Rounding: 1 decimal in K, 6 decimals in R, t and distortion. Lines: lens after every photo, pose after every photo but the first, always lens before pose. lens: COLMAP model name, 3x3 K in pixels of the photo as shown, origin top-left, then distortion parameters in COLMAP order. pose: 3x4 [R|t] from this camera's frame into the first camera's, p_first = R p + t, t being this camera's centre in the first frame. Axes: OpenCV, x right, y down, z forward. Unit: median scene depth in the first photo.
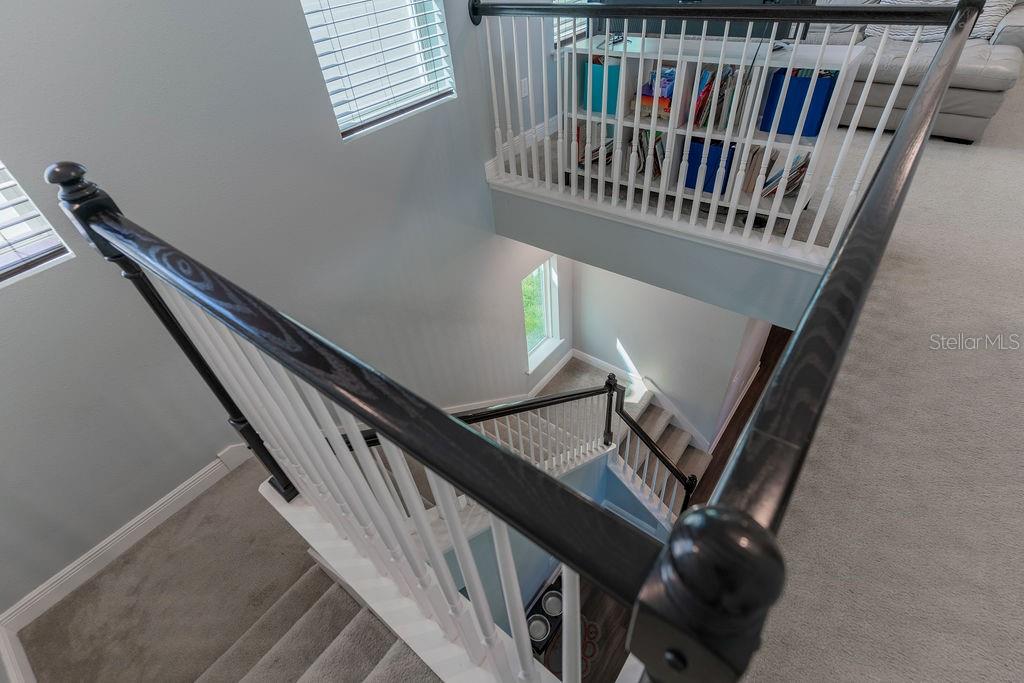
lens RADIAL K [[478.1, 0, 509.6], [0, 478.1, 341.2], [0, 0, 1]] dist [0.001578, -0.000885]
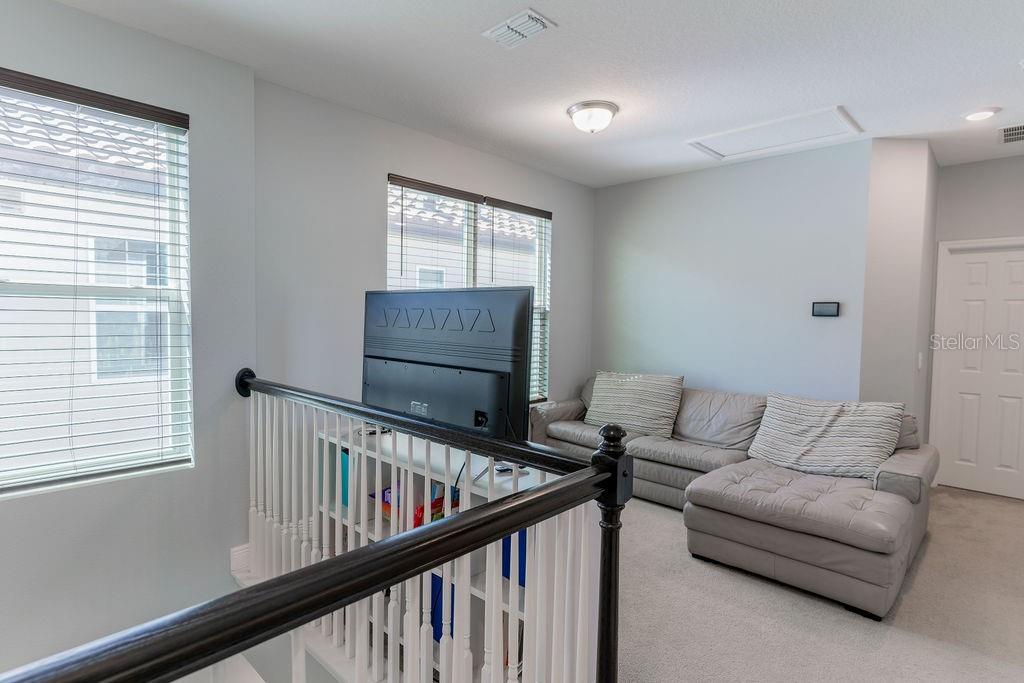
lens RADIAL K [[532.3, 0, 512.7], [0, 532.3, 338.2], [0, 0, 1]] dist [-0.002974, -0.000189]
pose [[0.990723, 0.108615, -0.081673, 0.481206], [-0.135824, 0.771986, -0.620958, -0.188217], [-0.004395, 0.626291, 0.779577, 0.147722]]
